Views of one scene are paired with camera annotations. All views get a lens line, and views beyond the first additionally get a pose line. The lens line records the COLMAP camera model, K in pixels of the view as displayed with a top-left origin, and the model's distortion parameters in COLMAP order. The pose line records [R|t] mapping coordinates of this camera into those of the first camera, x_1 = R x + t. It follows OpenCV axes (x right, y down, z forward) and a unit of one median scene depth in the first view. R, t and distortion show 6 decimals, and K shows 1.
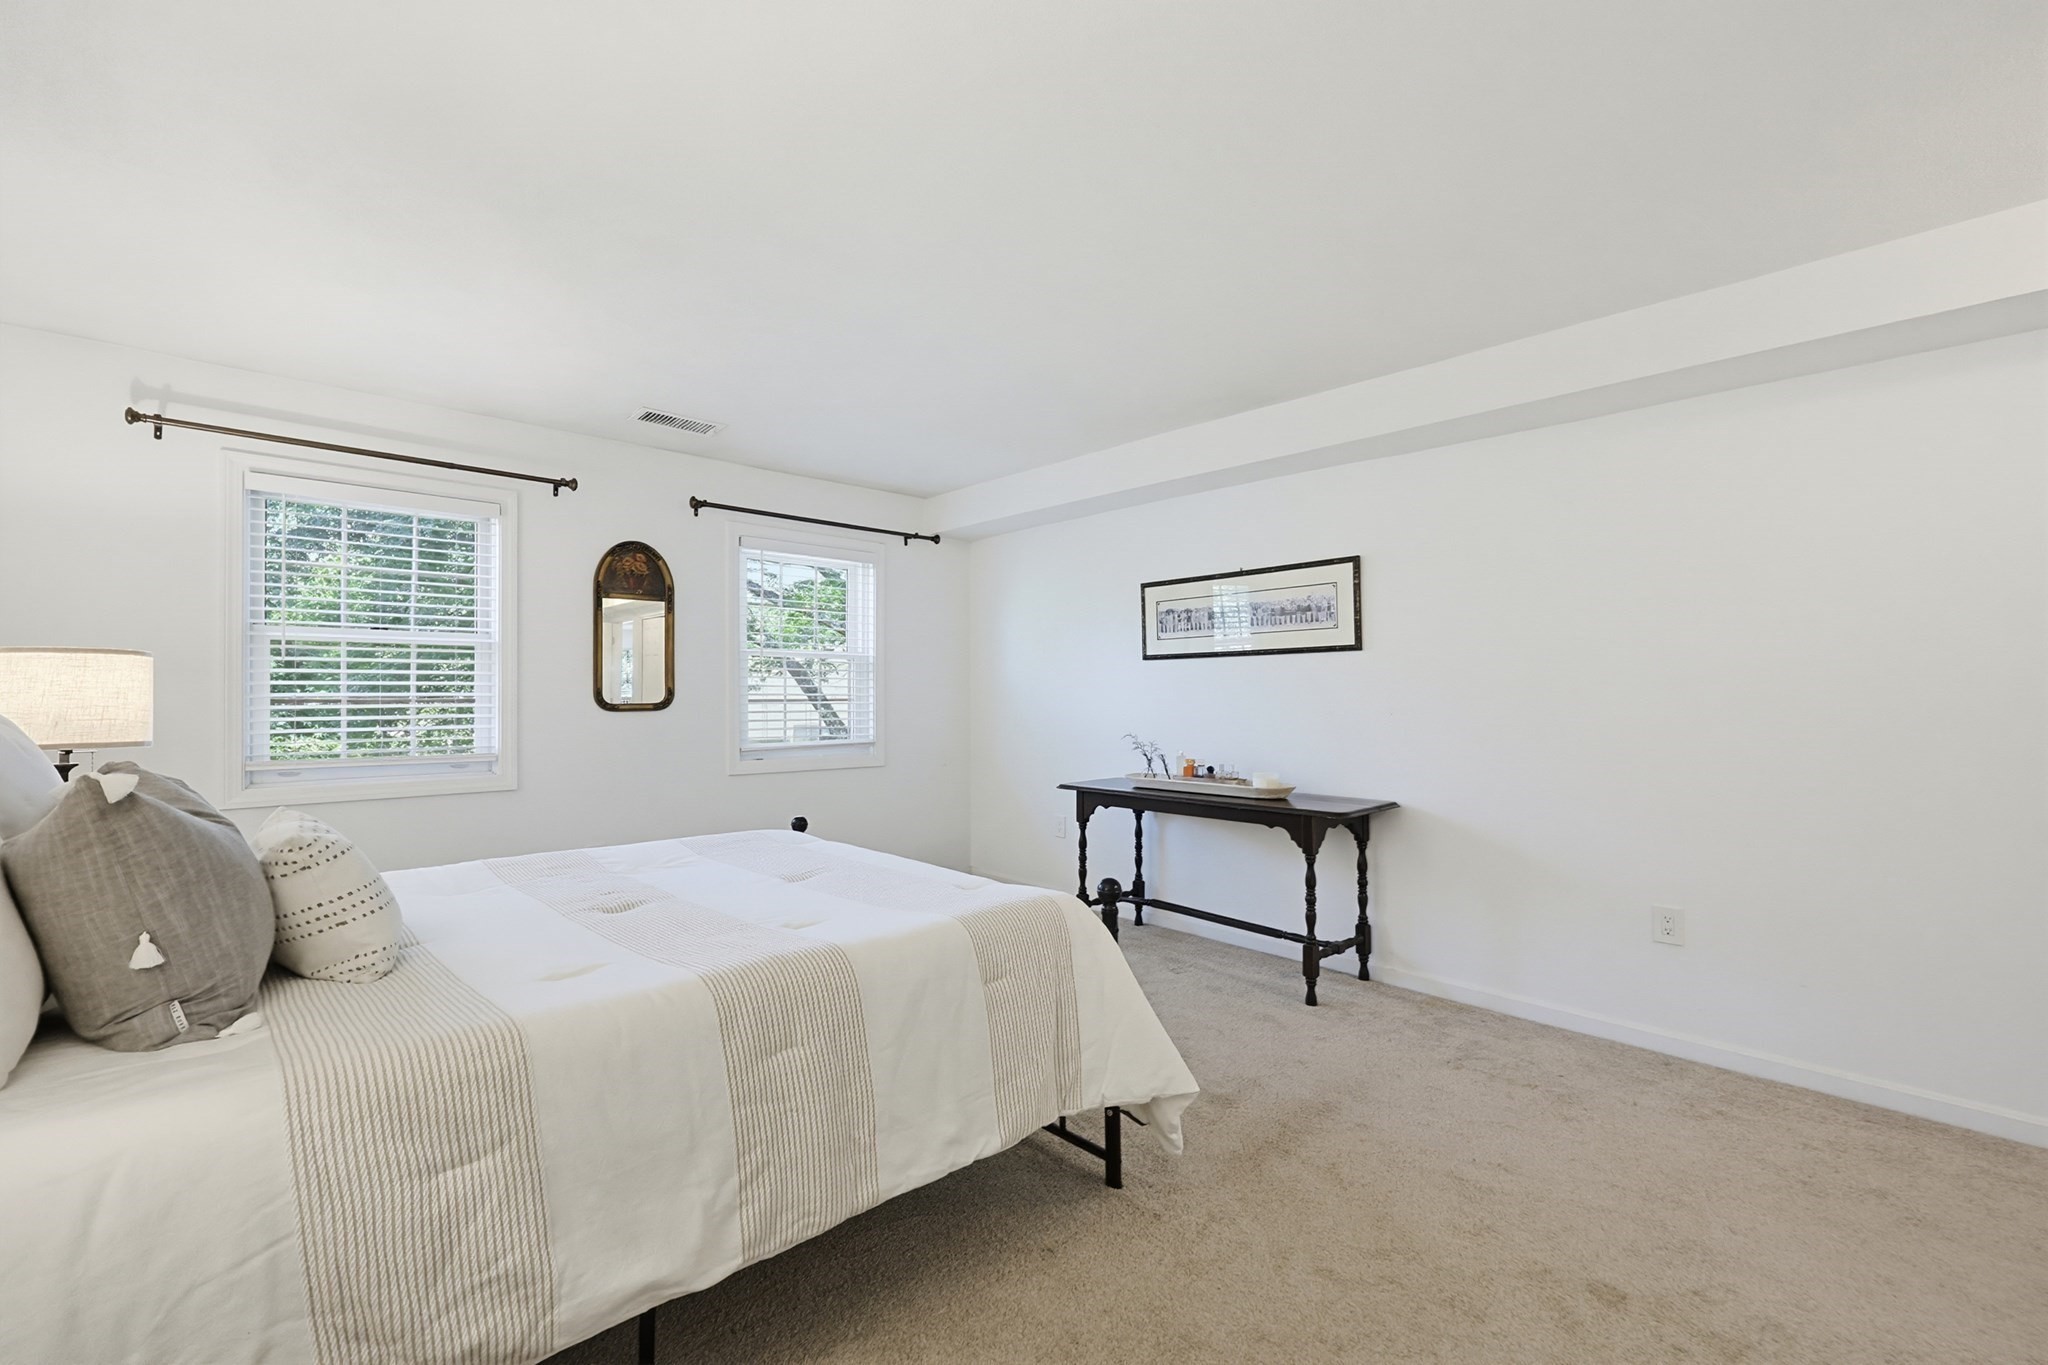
lens RADIAL K [[881.4, 0, 1027.3], [0, 881.4, 685.0], [0, 0, 1]] dist [0.001565, 0.000429]
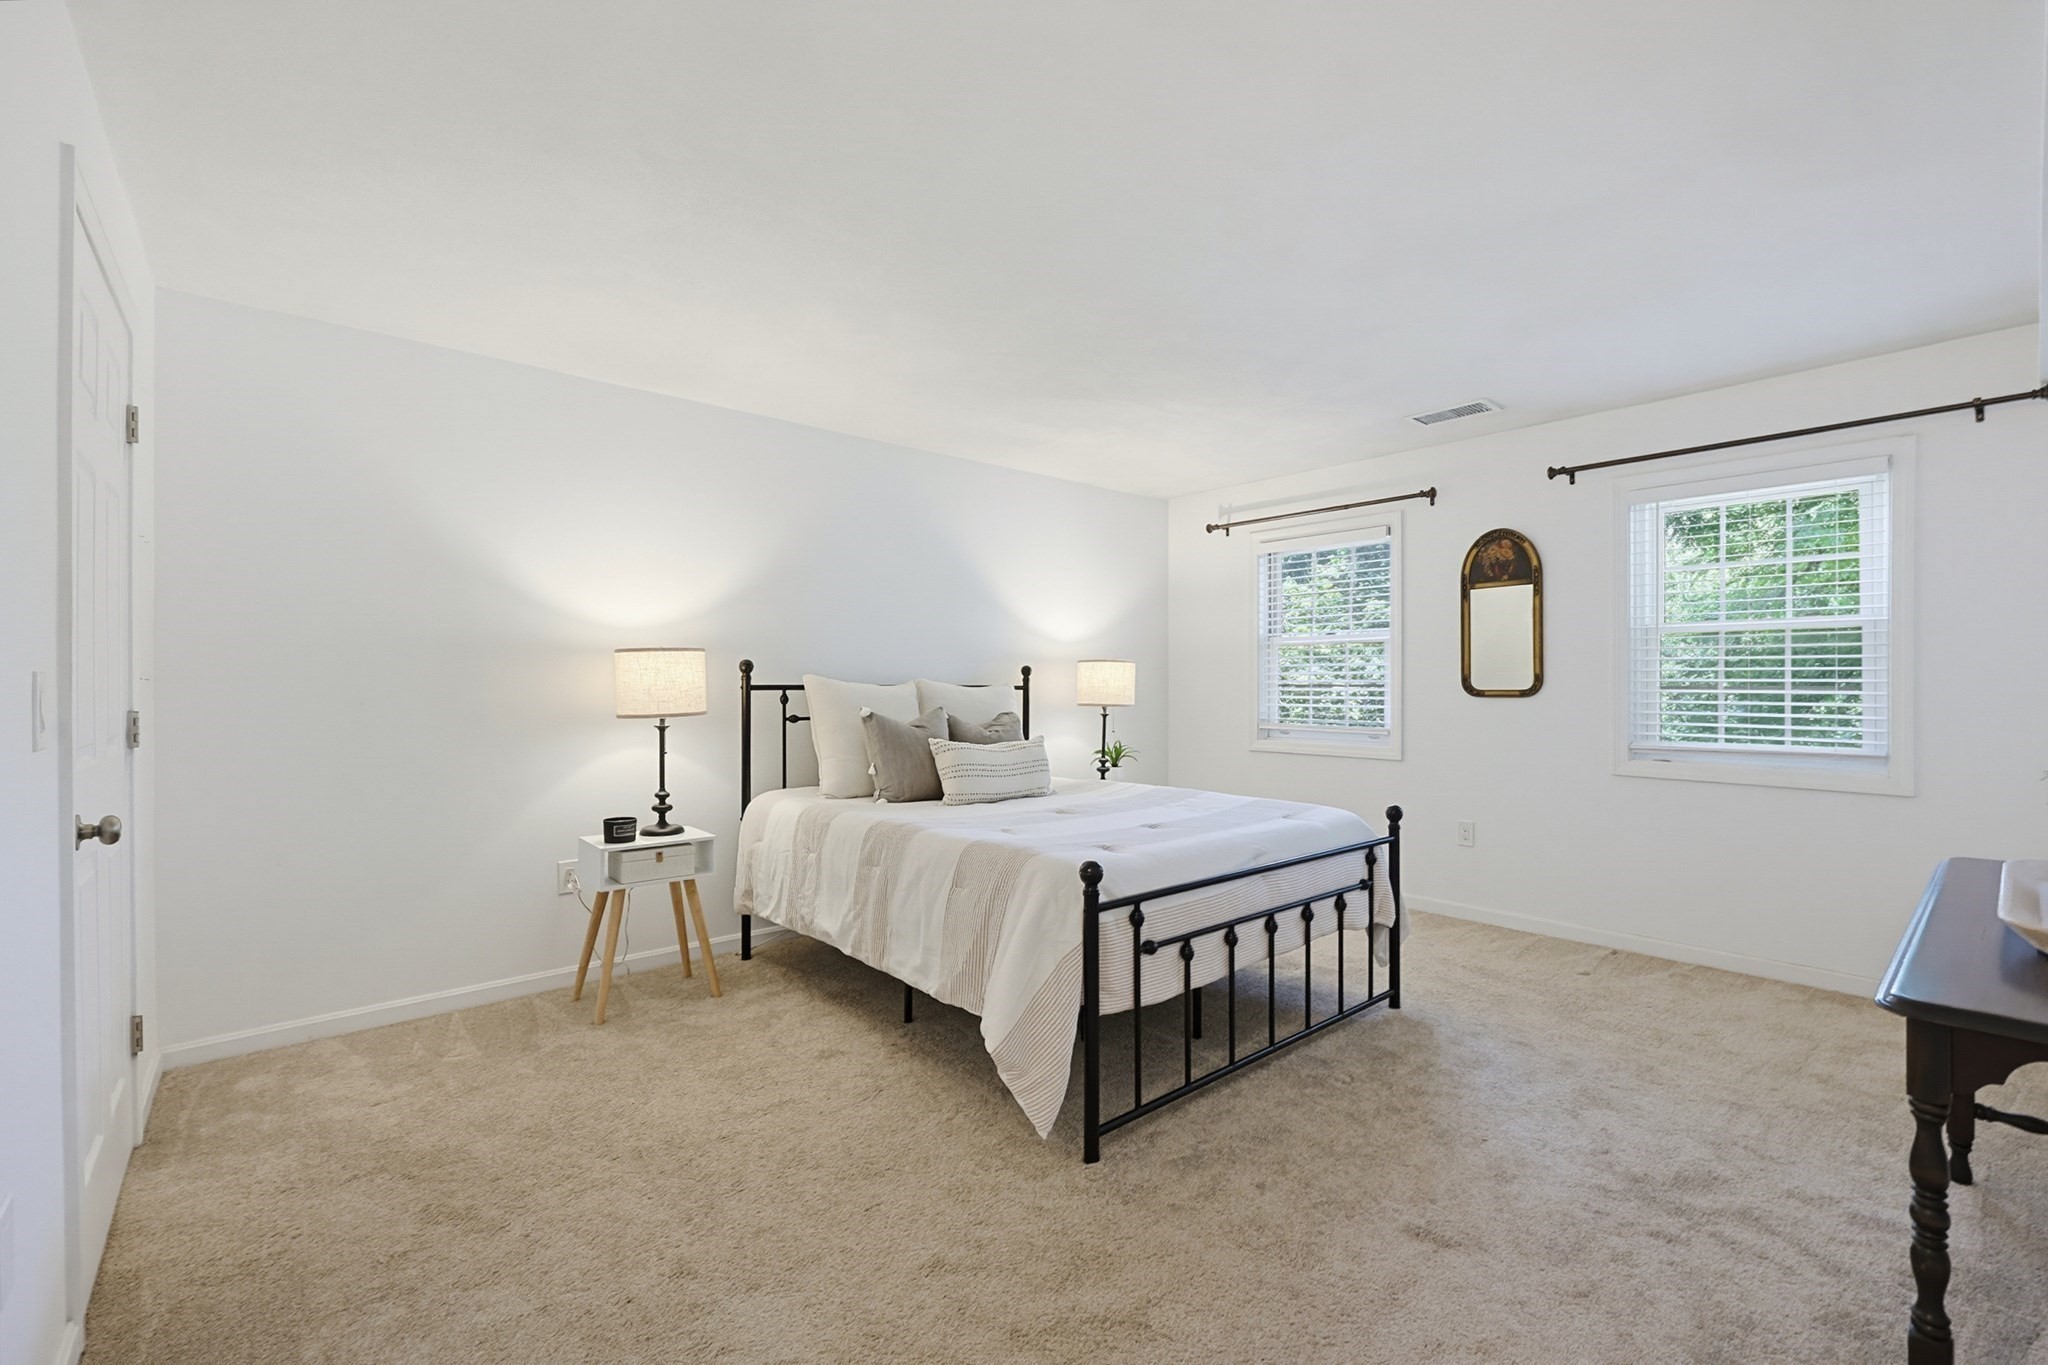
lens RADIAL K [[869.4, 0, 1039.0], [0, 869.4, 686.9], [0, 0, 1]] dist [-0.003102, 0.000029]
pose [[-0.035788, 0.005304, -0.999345, 0.567668], [0.011078, 0.999927, 0.004910, 0.007122], [0.999298, -0.010895, -0.035844, 0.506624]]
